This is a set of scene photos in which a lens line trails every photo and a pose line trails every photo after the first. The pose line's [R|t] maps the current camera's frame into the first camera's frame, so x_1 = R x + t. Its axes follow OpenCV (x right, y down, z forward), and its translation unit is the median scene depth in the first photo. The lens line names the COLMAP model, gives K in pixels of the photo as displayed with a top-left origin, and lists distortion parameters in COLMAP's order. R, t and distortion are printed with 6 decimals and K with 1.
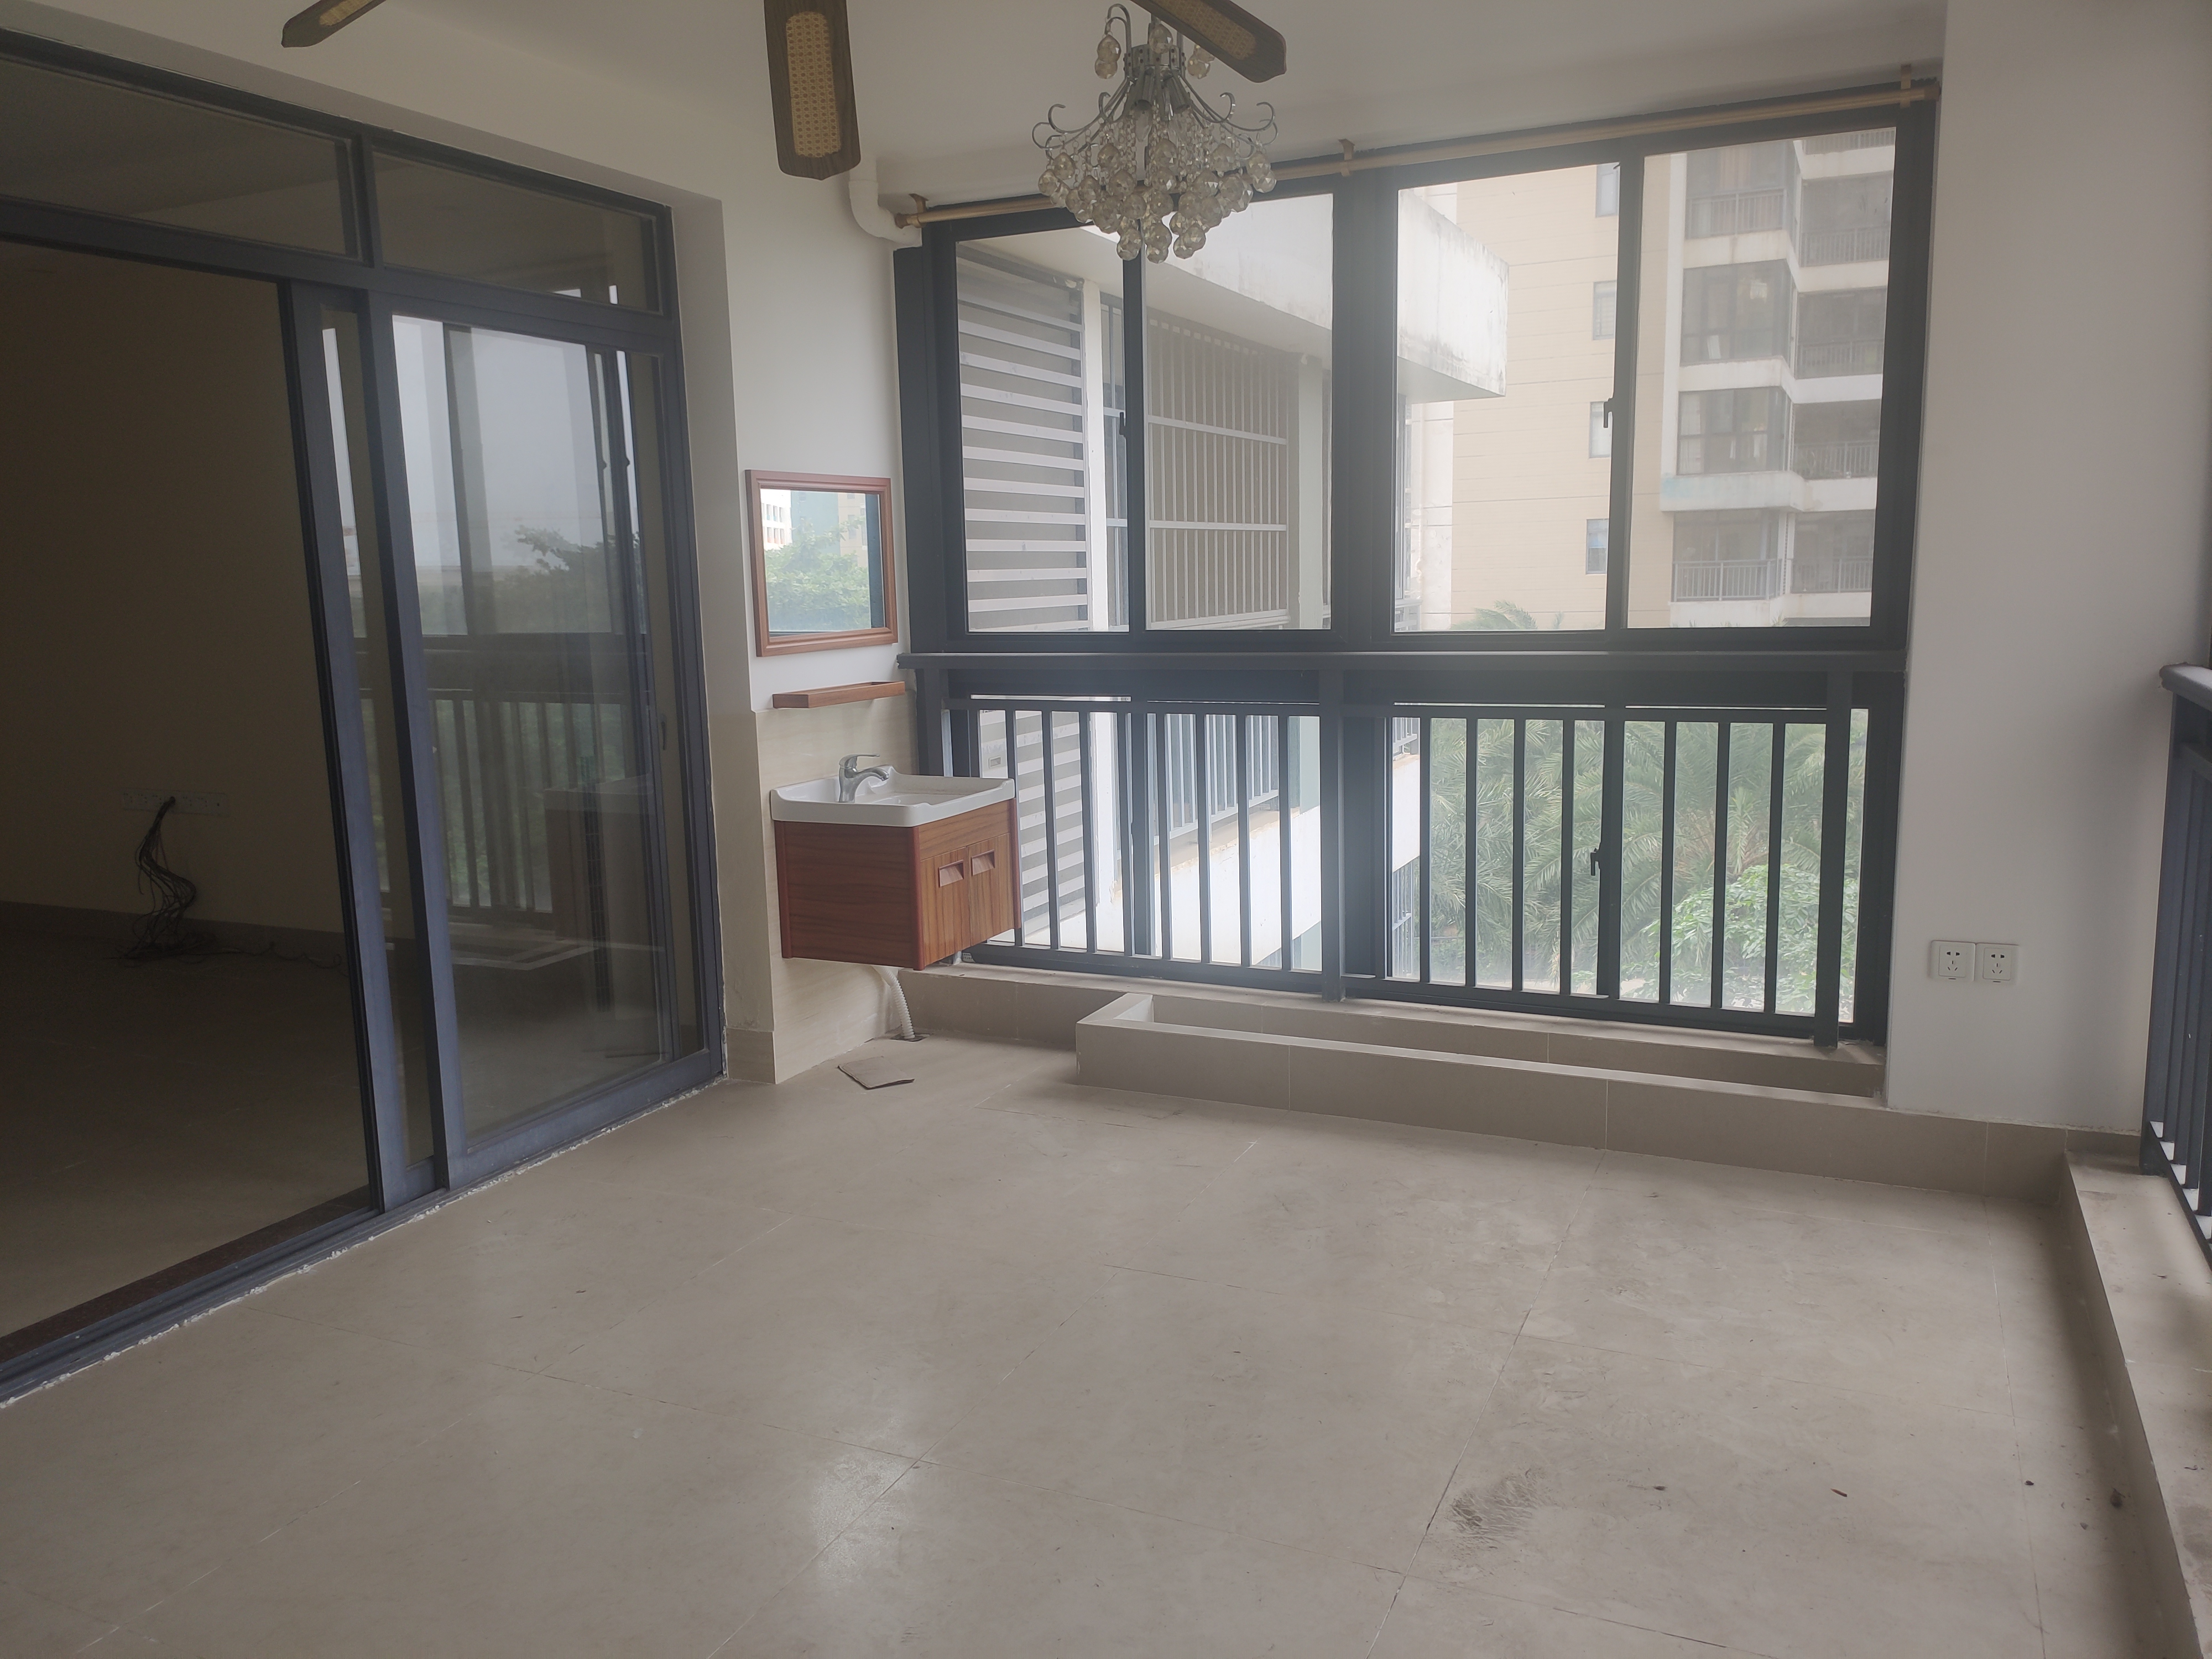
lens RADIAL K [[1681.7, 0, 1127.4], [0, 1681.7, 823.9], [0, 0, 1]] dist [0.079527, -0.124637]
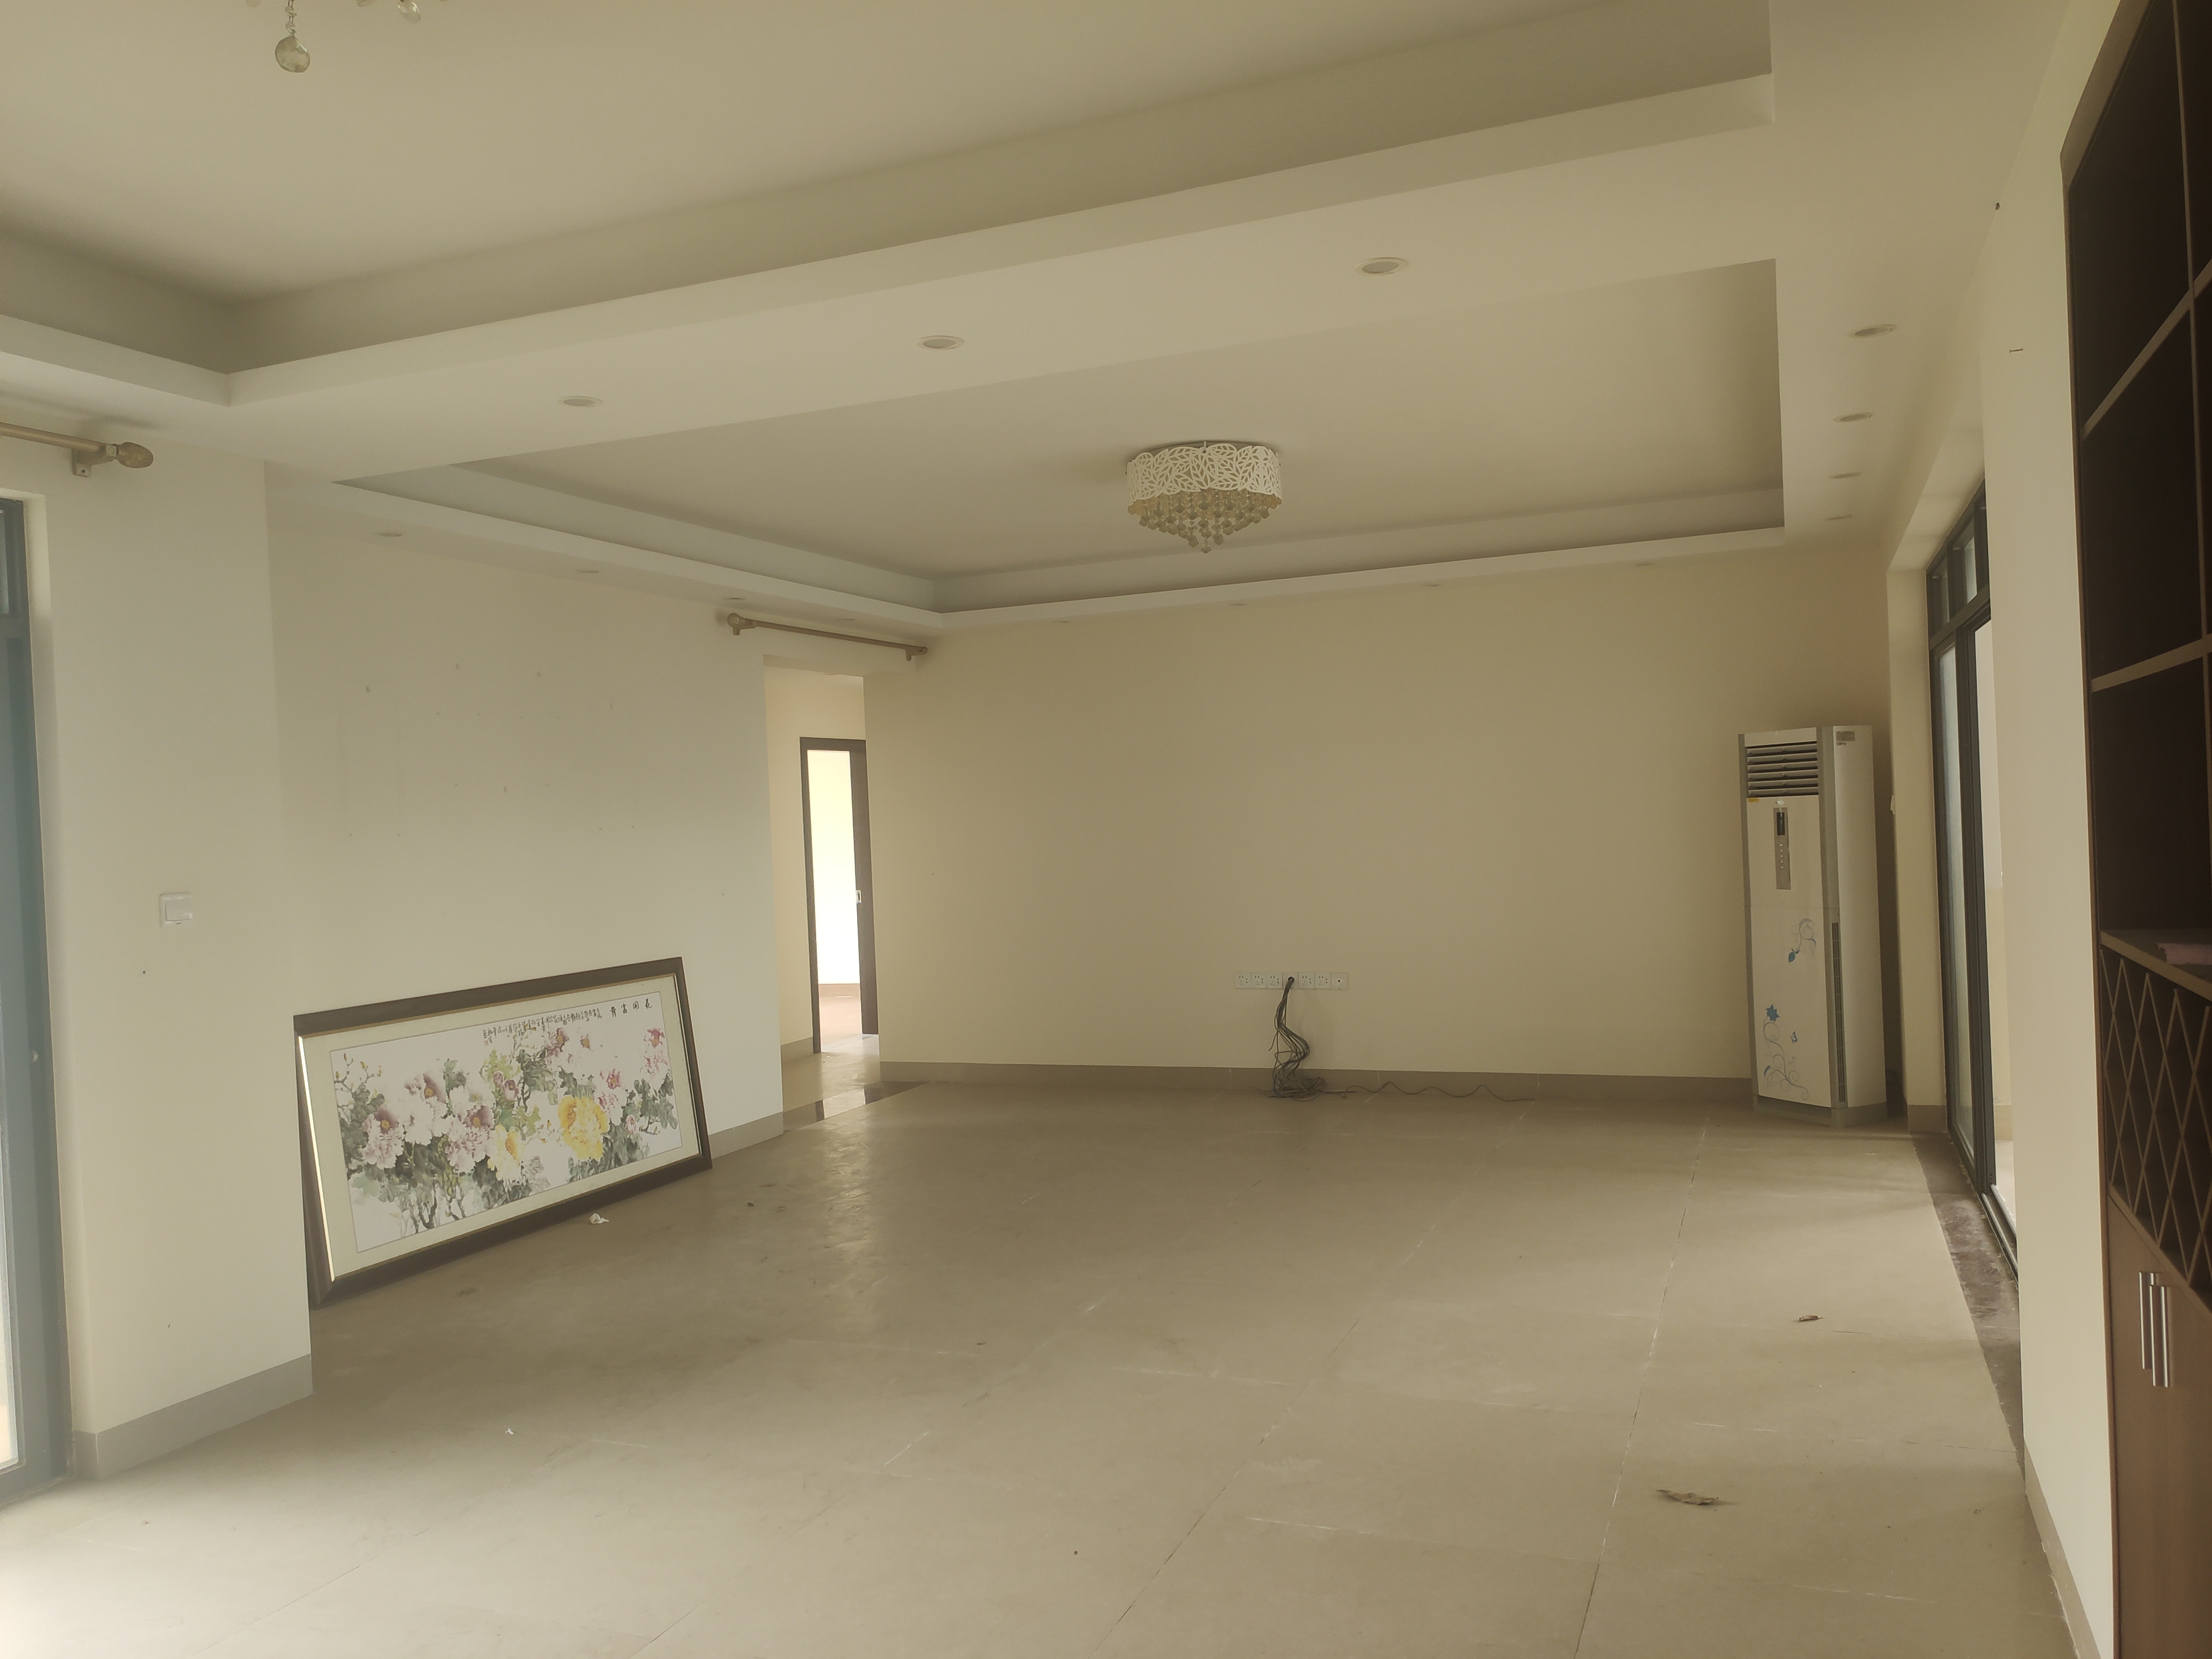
lens RADIAL K [[1681.7, 0, 1127.4], [0, 1681.7, 823.9], [0, 0, 1]] dist [0.079527, -0.124637]
pose [[0.997398, -0.018766, 0.069601, -1.069106], [0.028726, 0.989016, -0.144989, 0.073710], [-0.066116, 0.146612, 0.986982, -0.458411]]
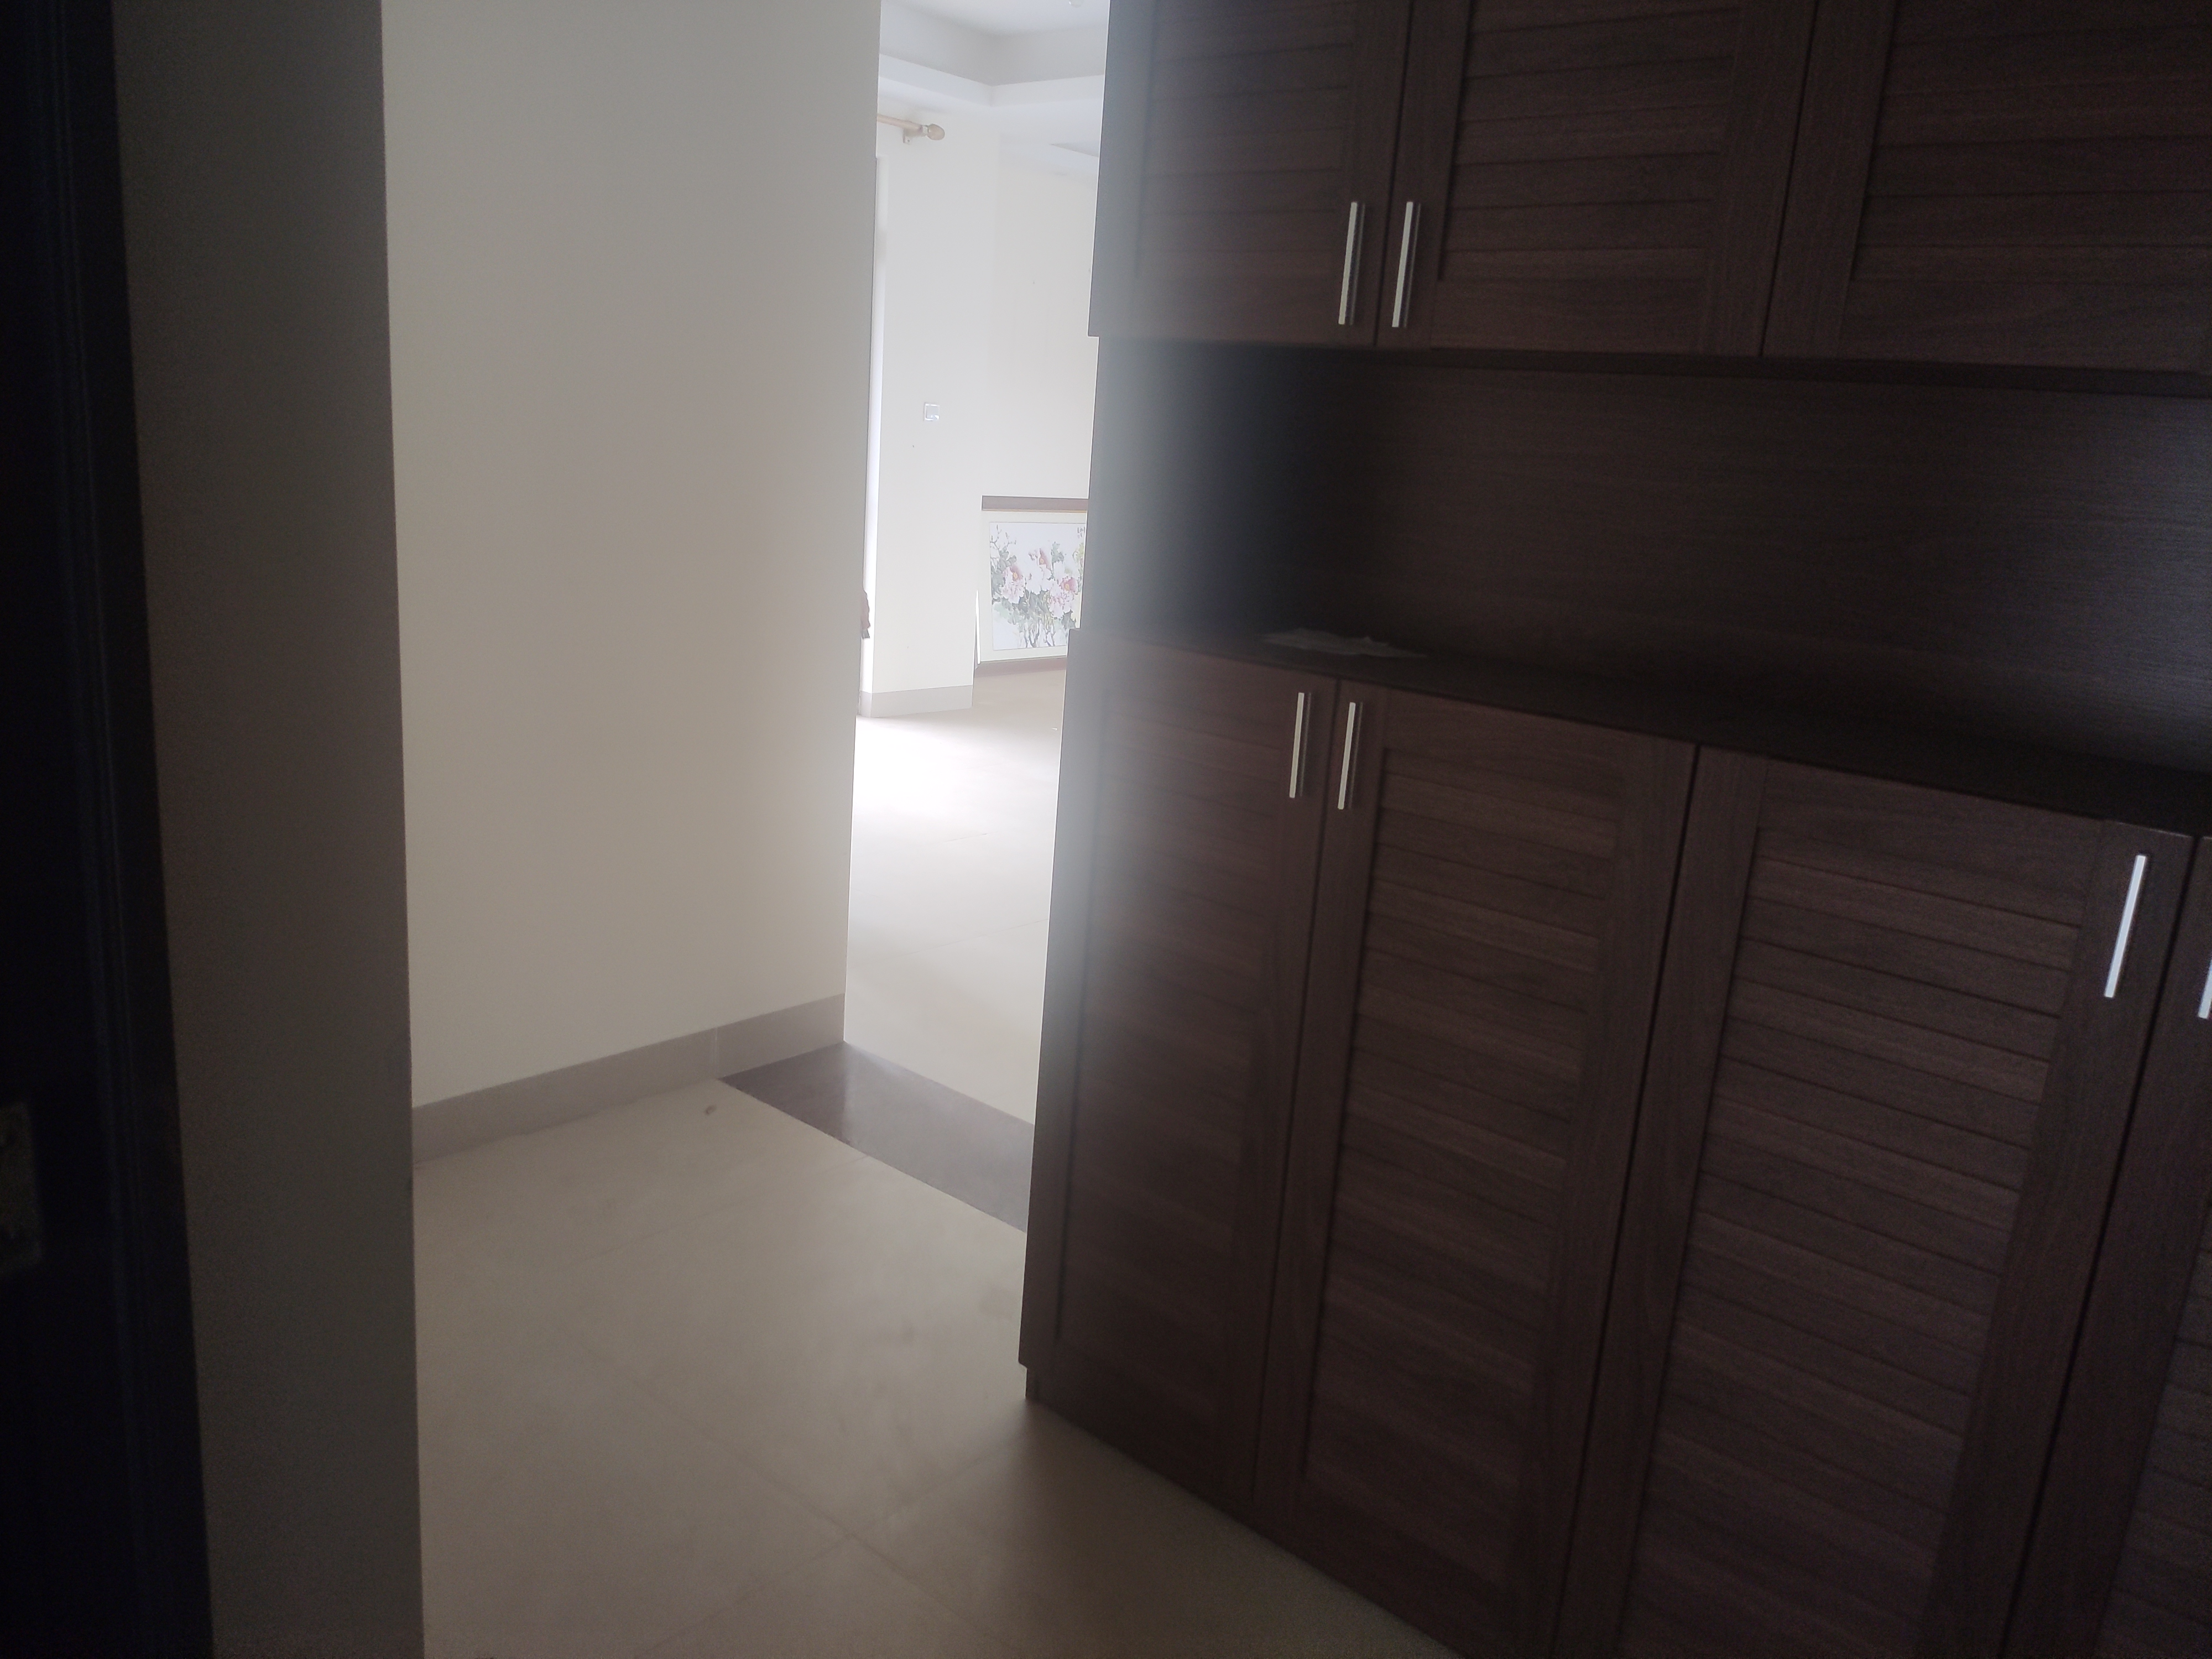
lens RADIAL K [[1681.7, 0, 1127.4], [0, 1681.7, 823.9], [0, 0, 1]] dist [0.079527, -0.124637]
pose [[0.962542, 0.155672, -0.221991, -0.932312], [-0.138348, 0.986133, 0.091659, 0.179213], [0.233181, -0.057513, 0.970731, -1.017990]]
